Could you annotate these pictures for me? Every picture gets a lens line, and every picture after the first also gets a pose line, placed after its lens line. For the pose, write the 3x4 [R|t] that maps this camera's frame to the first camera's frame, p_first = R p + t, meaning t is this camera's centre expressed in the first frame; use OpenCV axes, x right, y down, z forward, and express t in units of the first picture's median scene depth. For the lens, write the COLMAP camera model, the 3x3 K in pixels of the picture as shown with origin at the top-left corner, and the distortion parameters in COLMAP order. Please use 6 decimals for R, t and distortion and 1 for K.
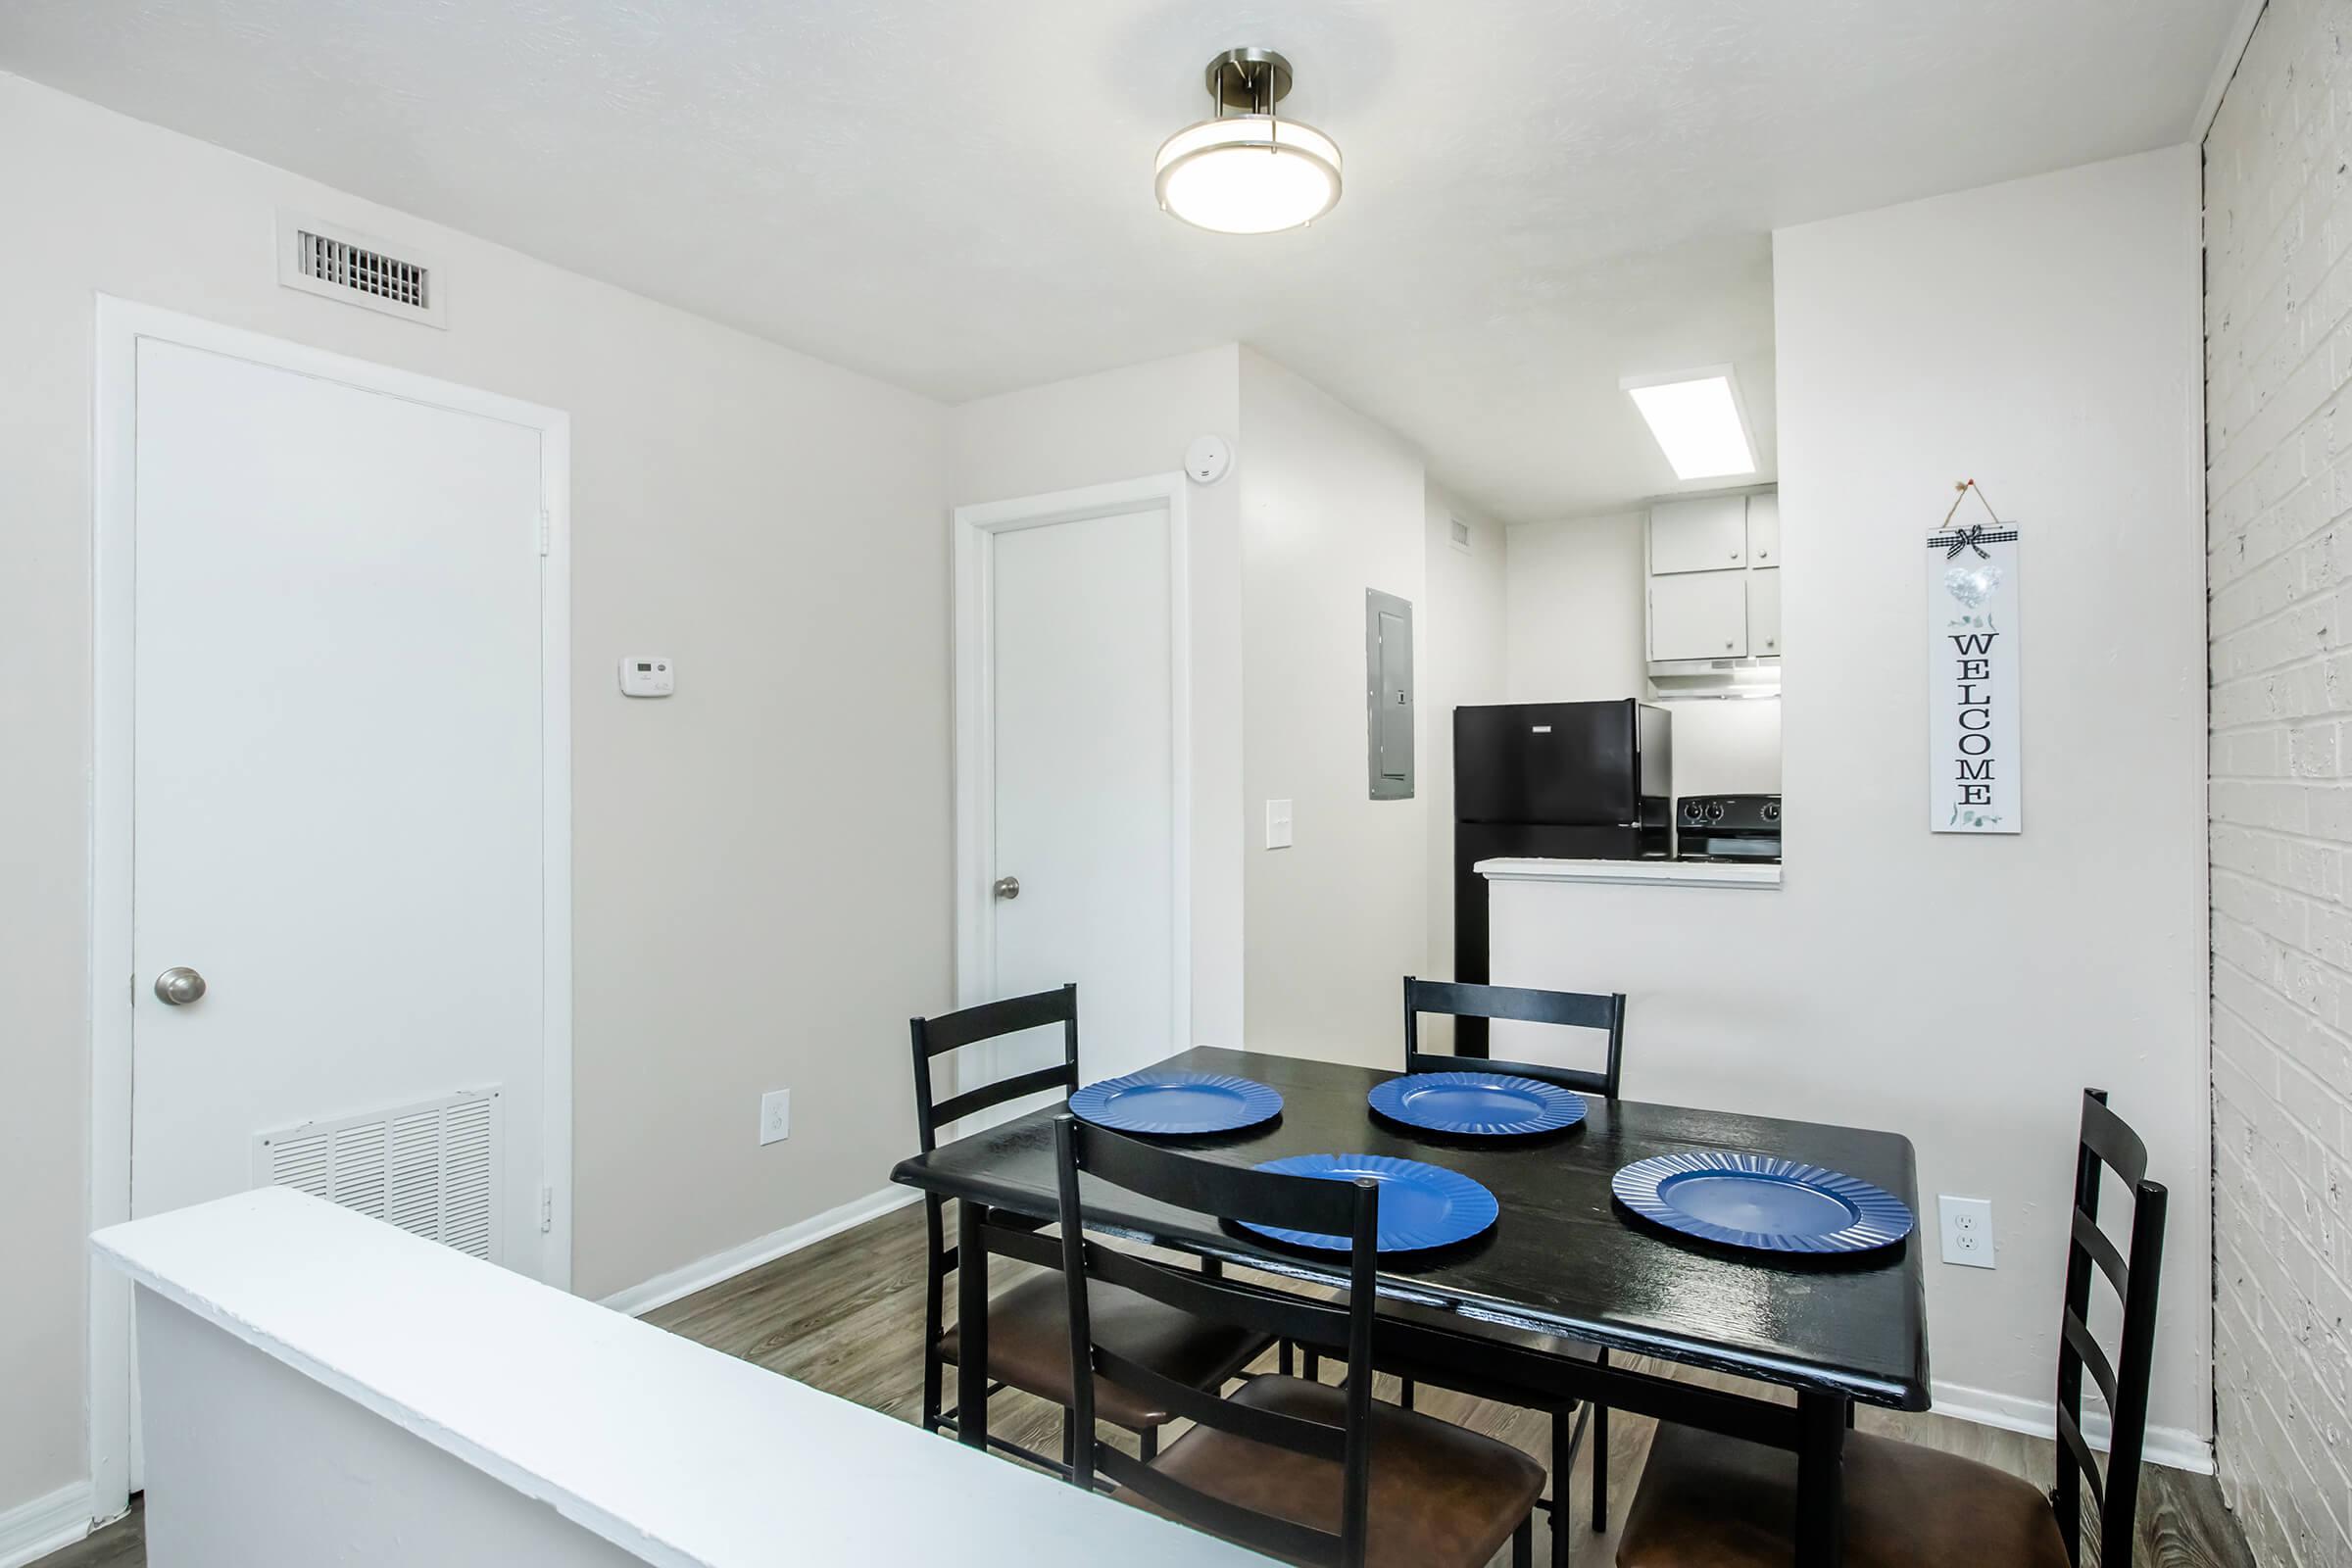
lens RADIAL K [[1244.0, 0, 1152.3], [0, 1244.0, 770.0], [0, 0, 1]] dist [-0.074774, 0.031118]
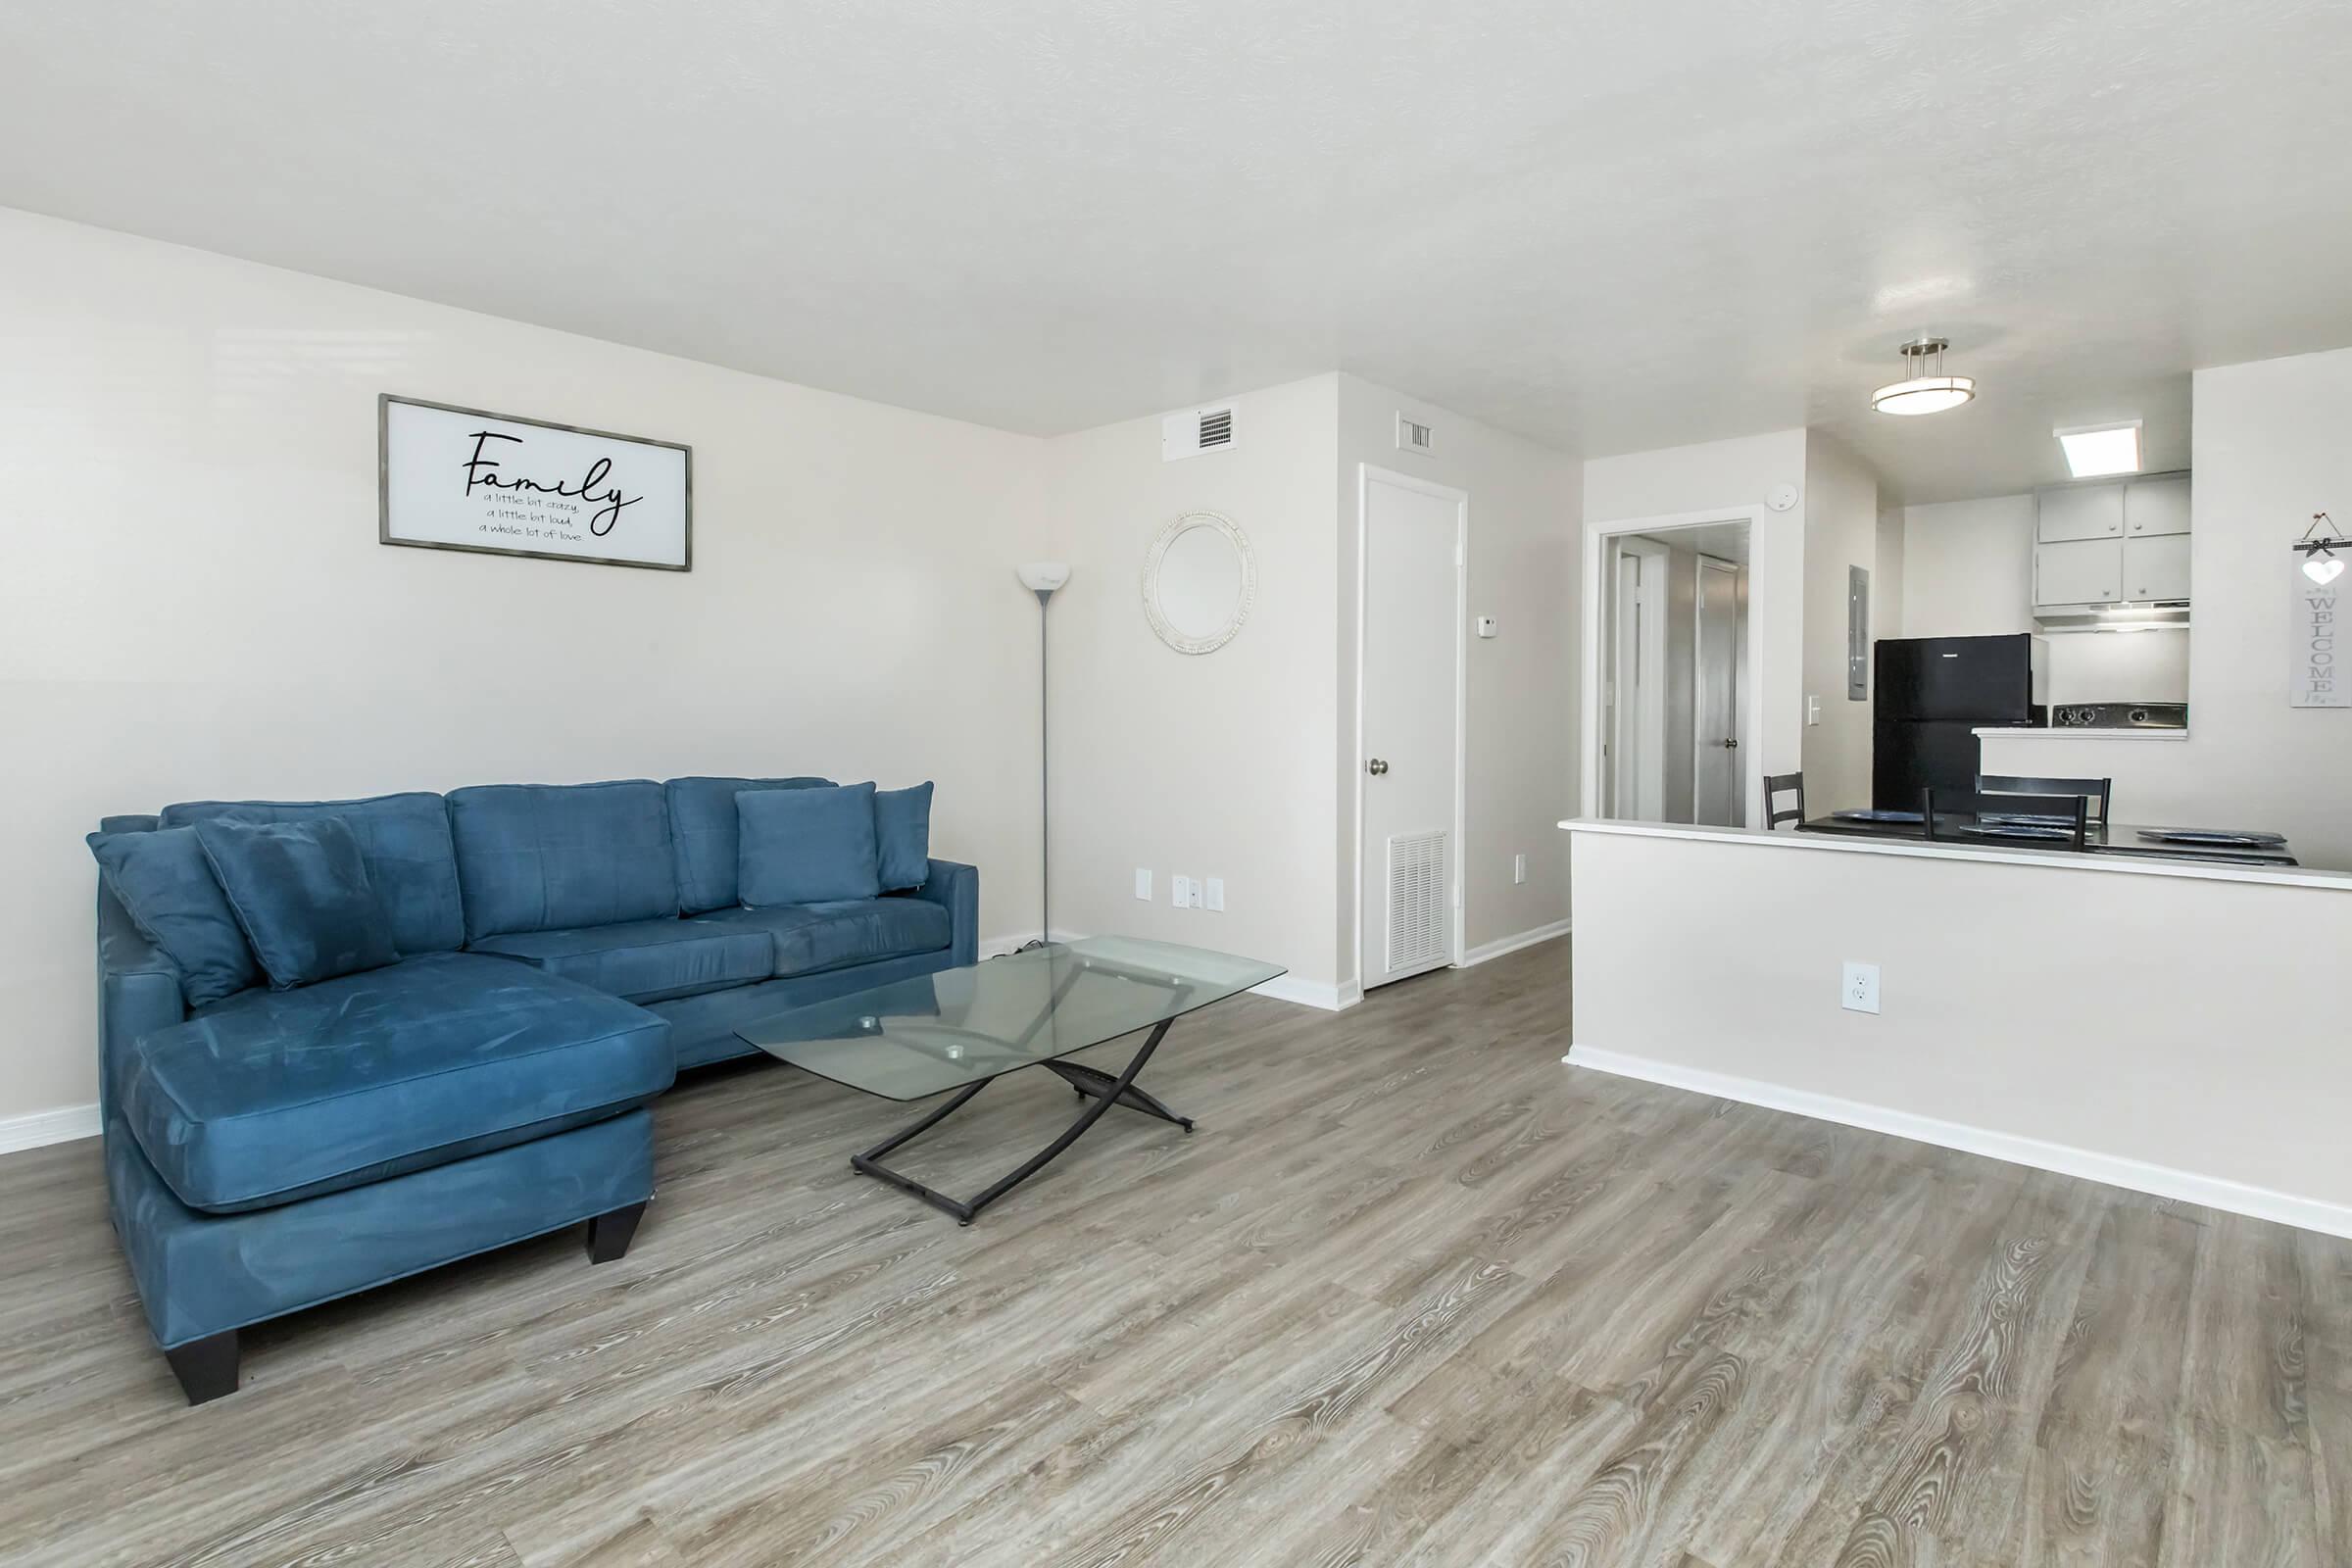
lens RADIAL K [[1085.1, 0, 1212.9], [0, 1085.1, 719.5], [0, 0, 1]] dist [0.002391, -0.000548]
pose [[0.979932, 0.007843, -0.199177, -0.265248], [-0.004193, 0.999816, 0.018744, 0.020463], [0.199287, -0.017532, 0.979784, -0.395656]]
